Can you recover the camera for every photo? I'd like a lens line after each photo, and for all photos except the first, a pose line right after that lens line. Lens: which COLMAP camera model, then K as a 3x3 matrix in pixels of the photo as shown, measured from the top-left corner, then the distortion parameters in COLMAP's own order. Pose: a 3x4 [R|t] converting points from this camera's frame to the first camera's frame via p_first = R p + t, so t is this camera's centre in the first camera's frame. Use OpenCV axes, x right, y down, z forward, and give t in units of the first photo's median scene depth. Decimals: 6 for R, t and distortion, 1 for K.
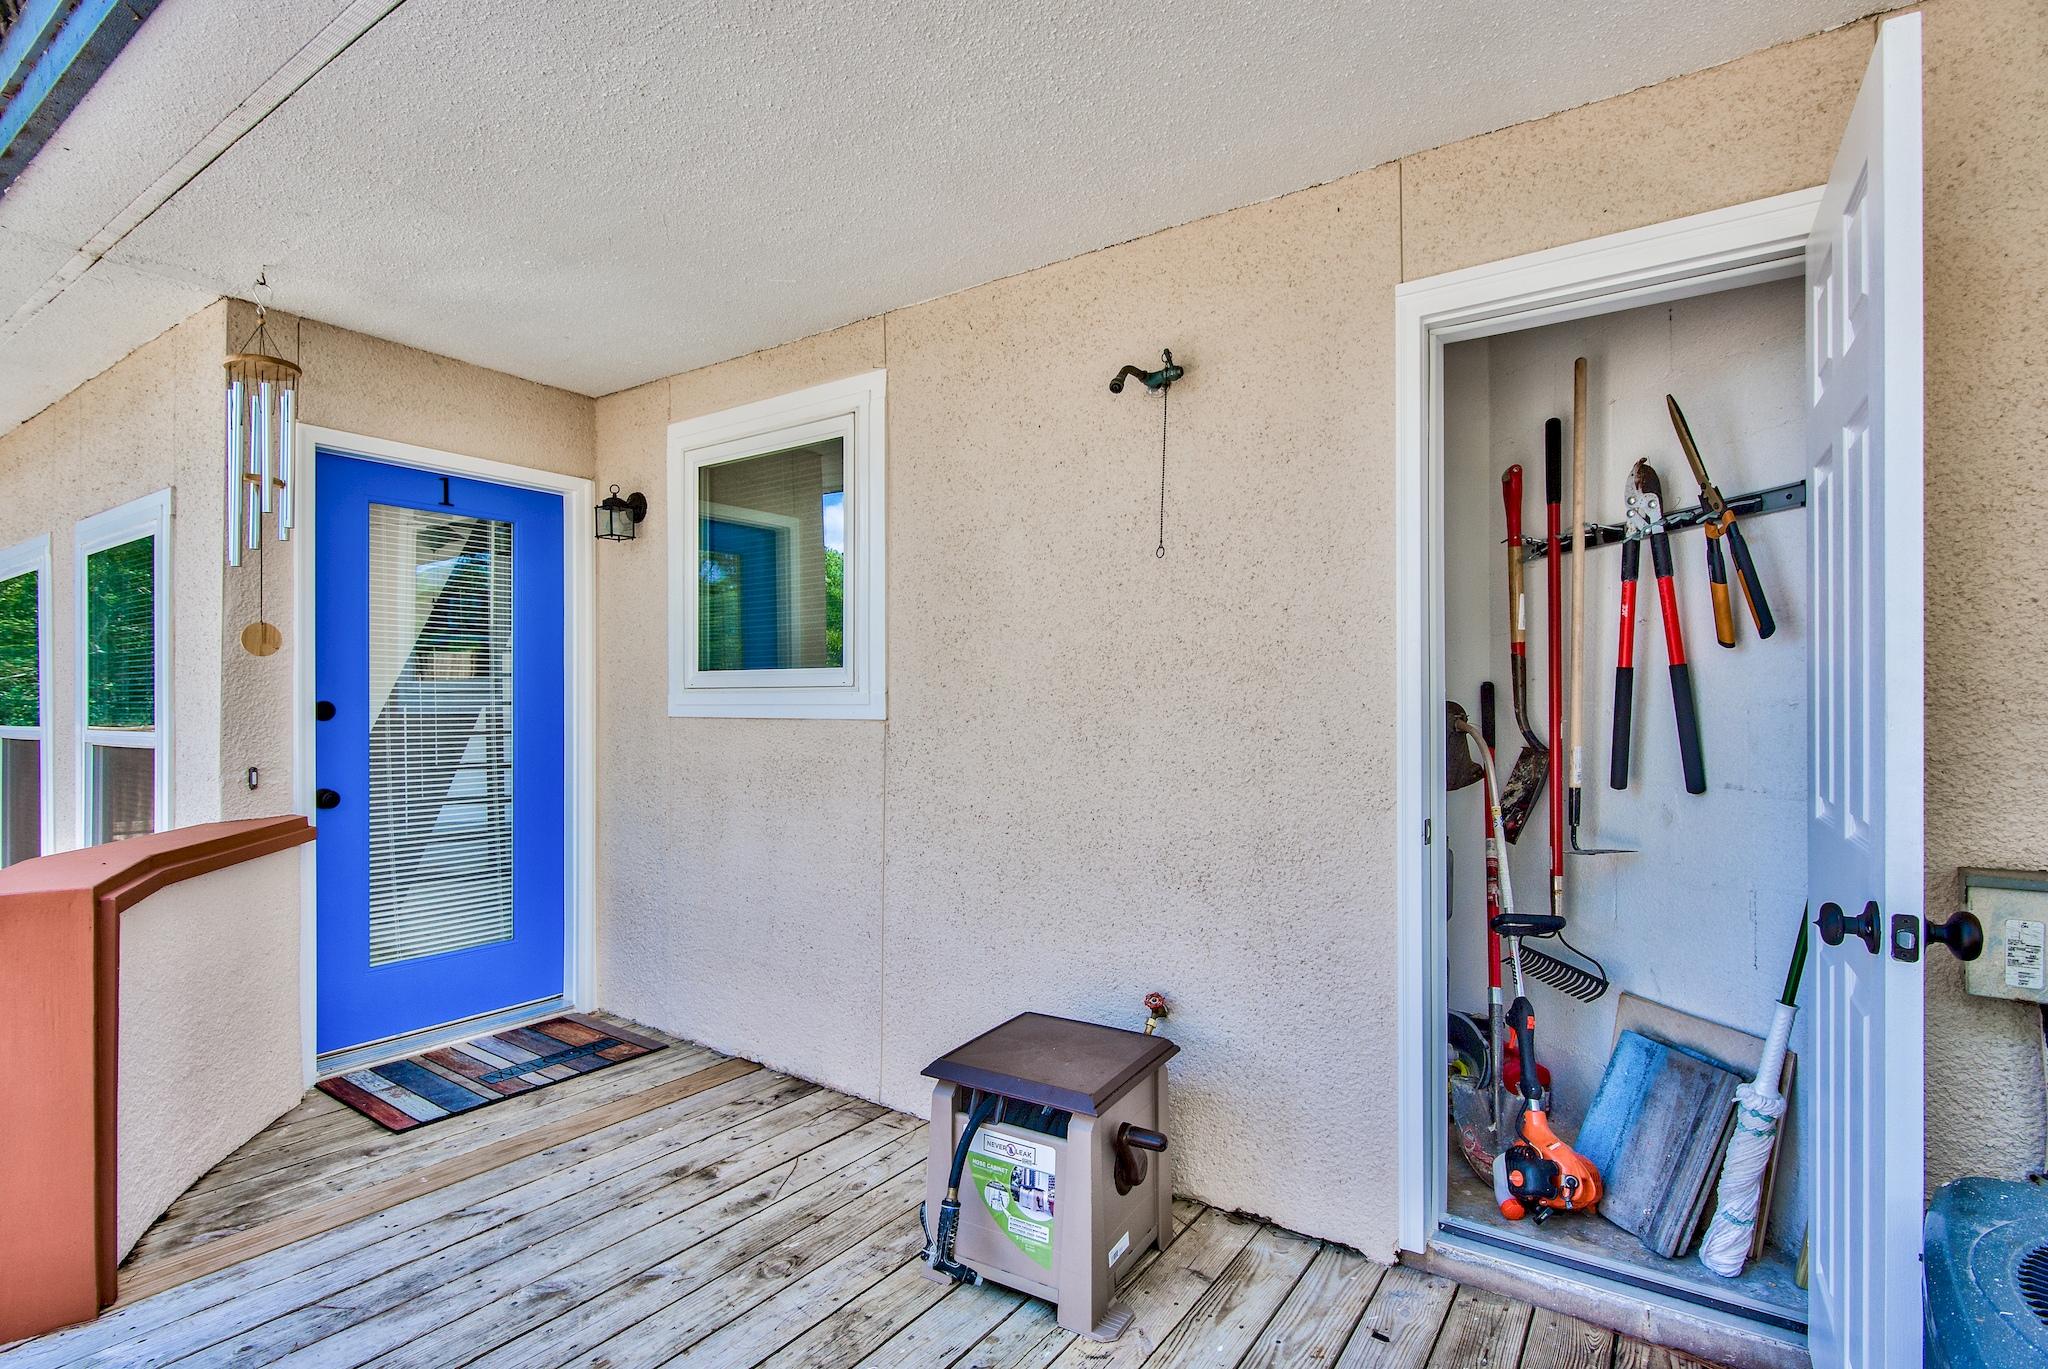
lens RADIAL K [[1005.5, 0, 1030.4], [0, 1005.5, 698.0], [0, 0, 1]] dist [-0.003754, -0.000476]
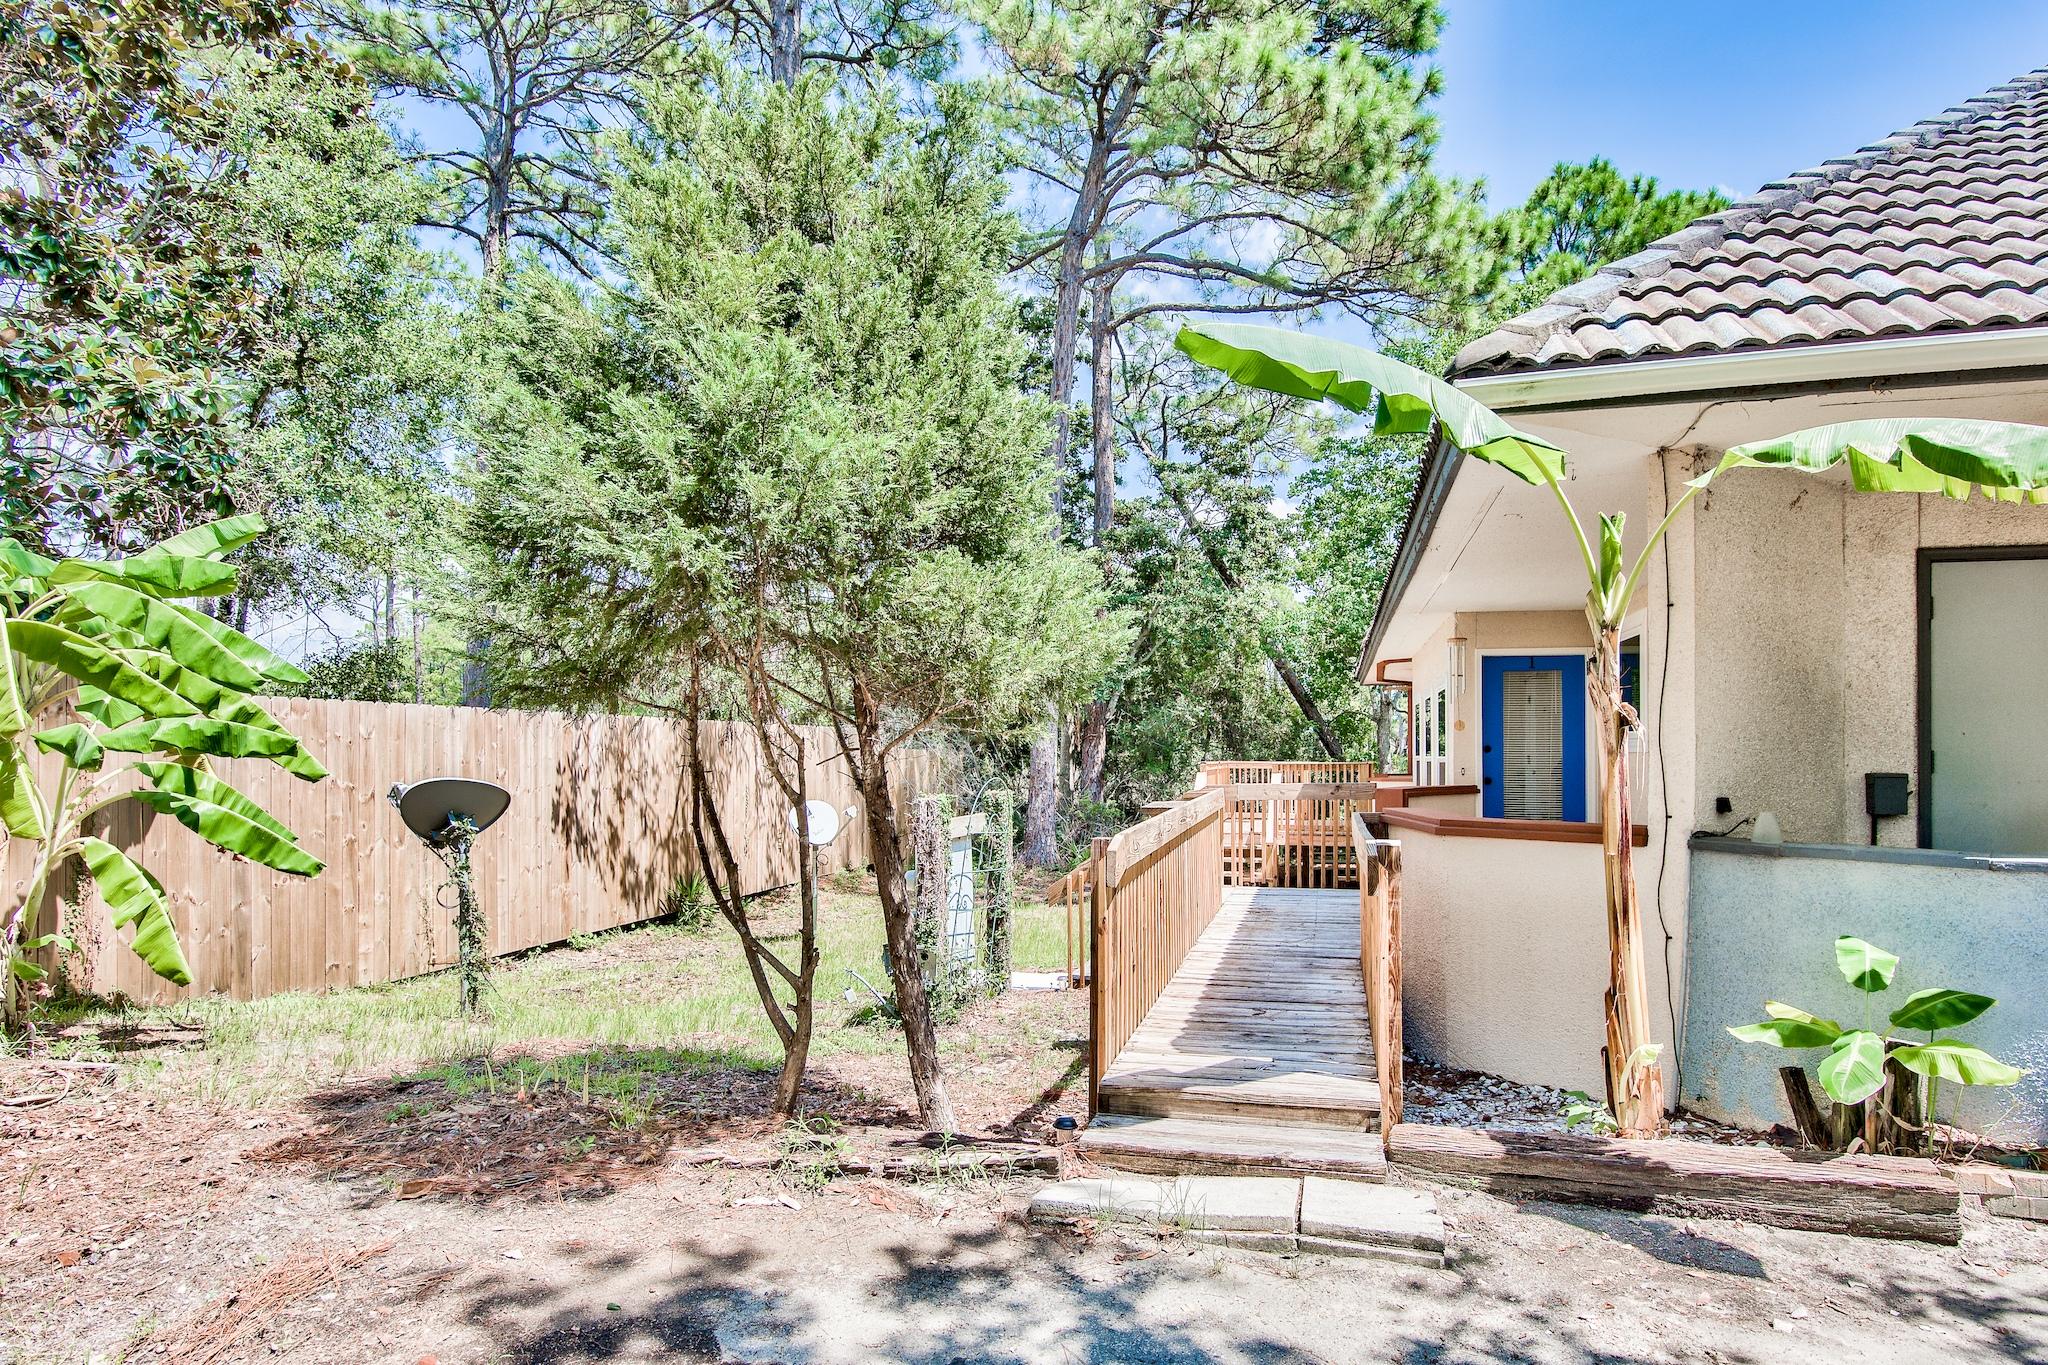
lens RADIAL K [[1004.7, 0, 1067.7], [0, 1004.7, 721.1], [0, 0, 1]] dist [-0.000855, -0.000003]
pose [[0.344641, -0.023517, -0.938440, 1.712931], [-0.002705, 0.999657, -0.026045, 0.010962], [0.938731, 0.011514, 0.344459, -1.198128]]
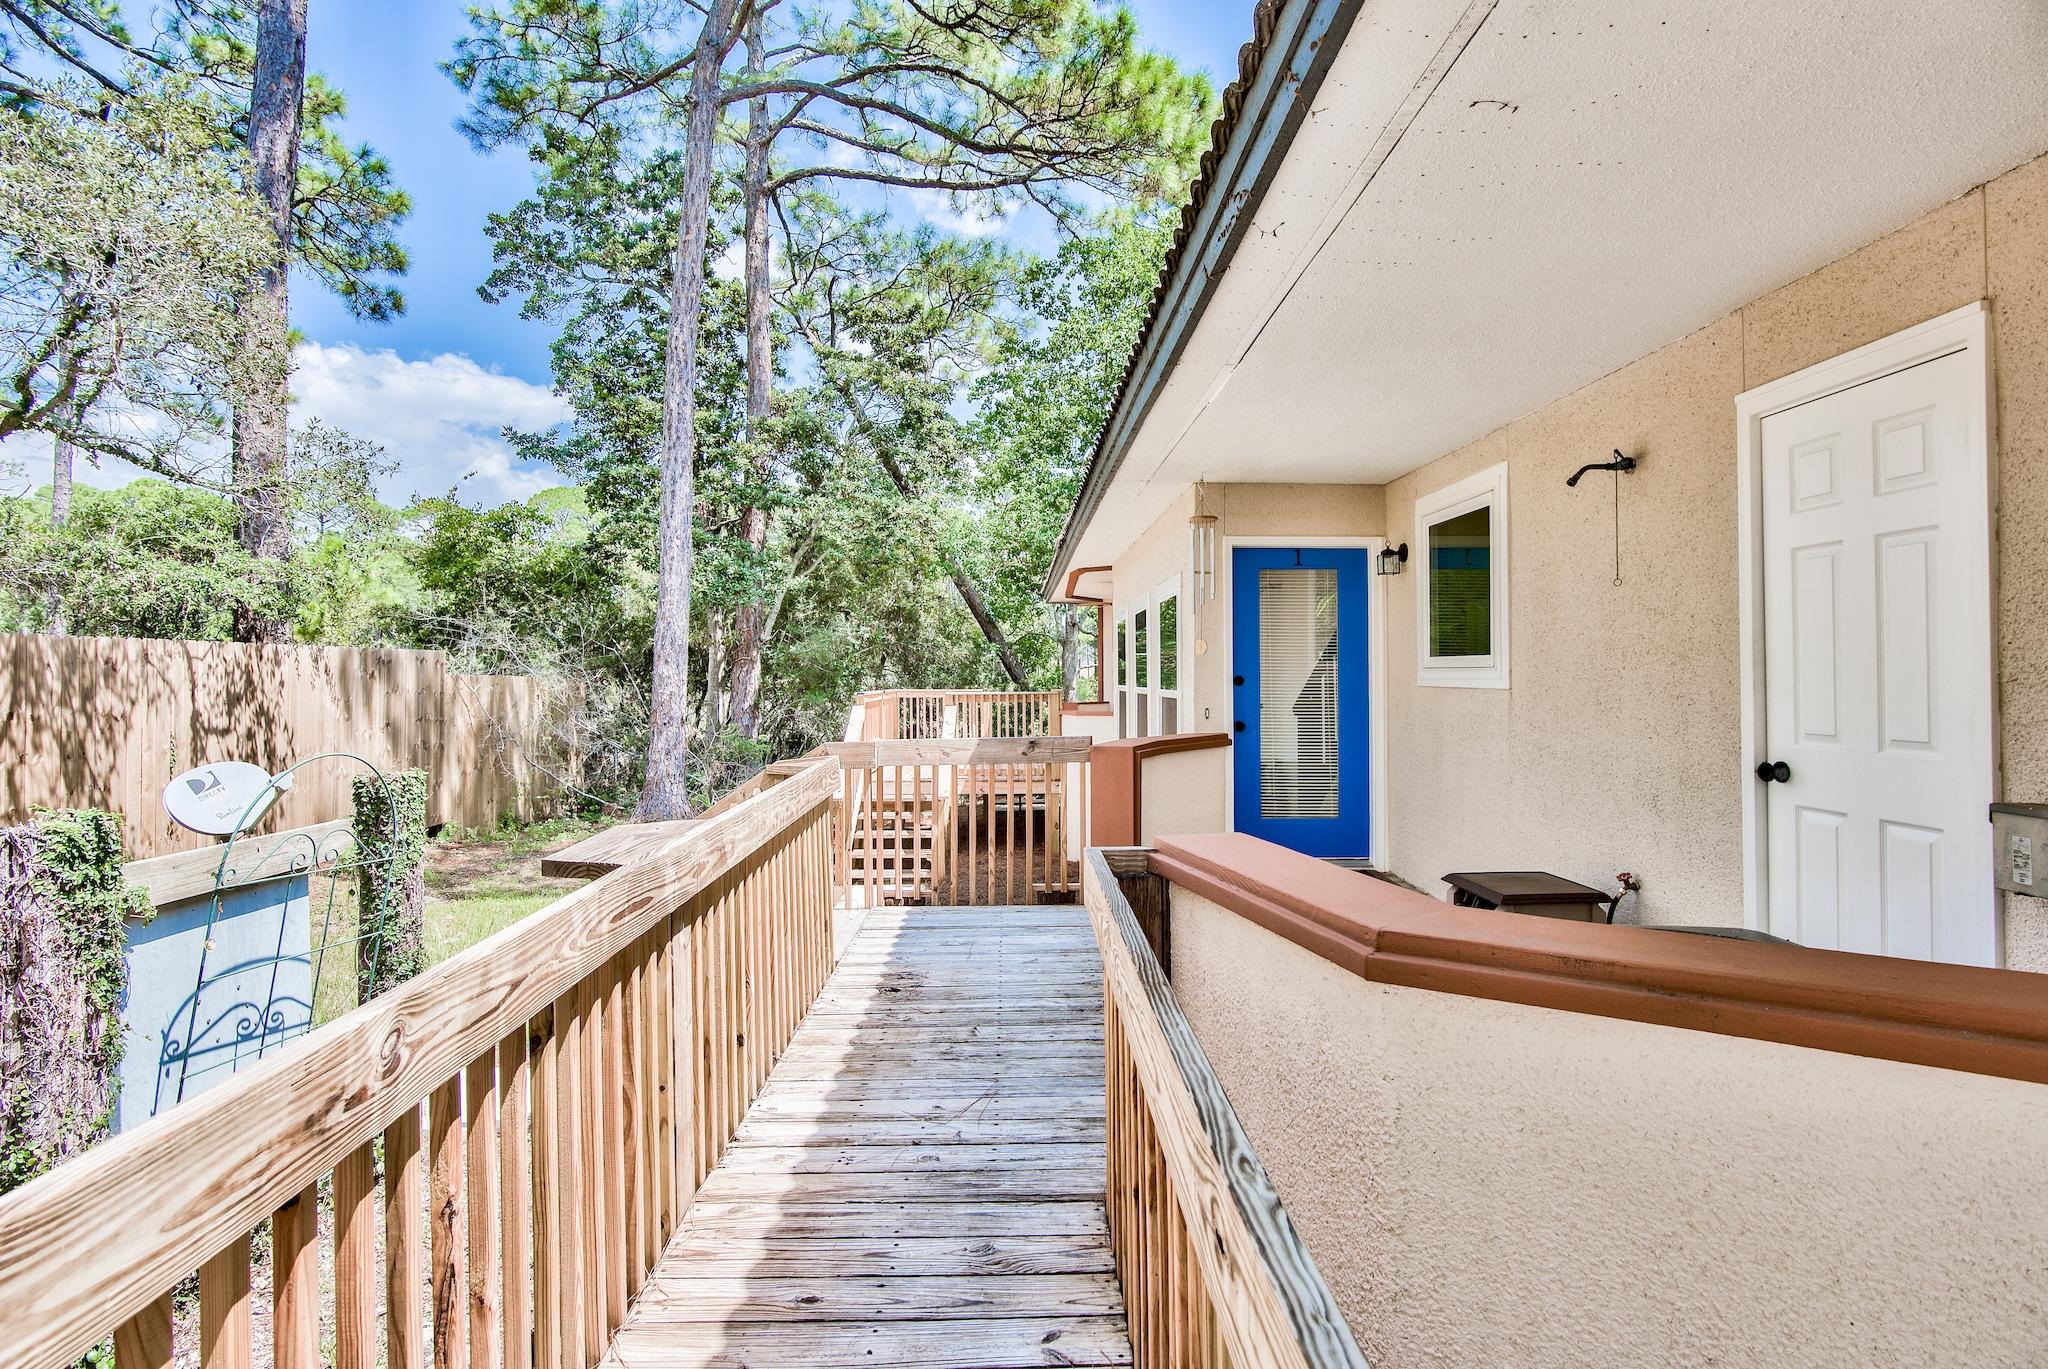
lens RADIAL K [[1005.5, 0, 1030.4], [0, 1005.5, 698.0], [0, 0, 1]] dist [-0.003754, -0.000476]
pose [[0.586276, 0.019566, -0.809875, 0.711479], [0.004527, 0.999614, 0.027427, -0.010753], [0.810099, -0.019746, 0.585961, -0.523347]]
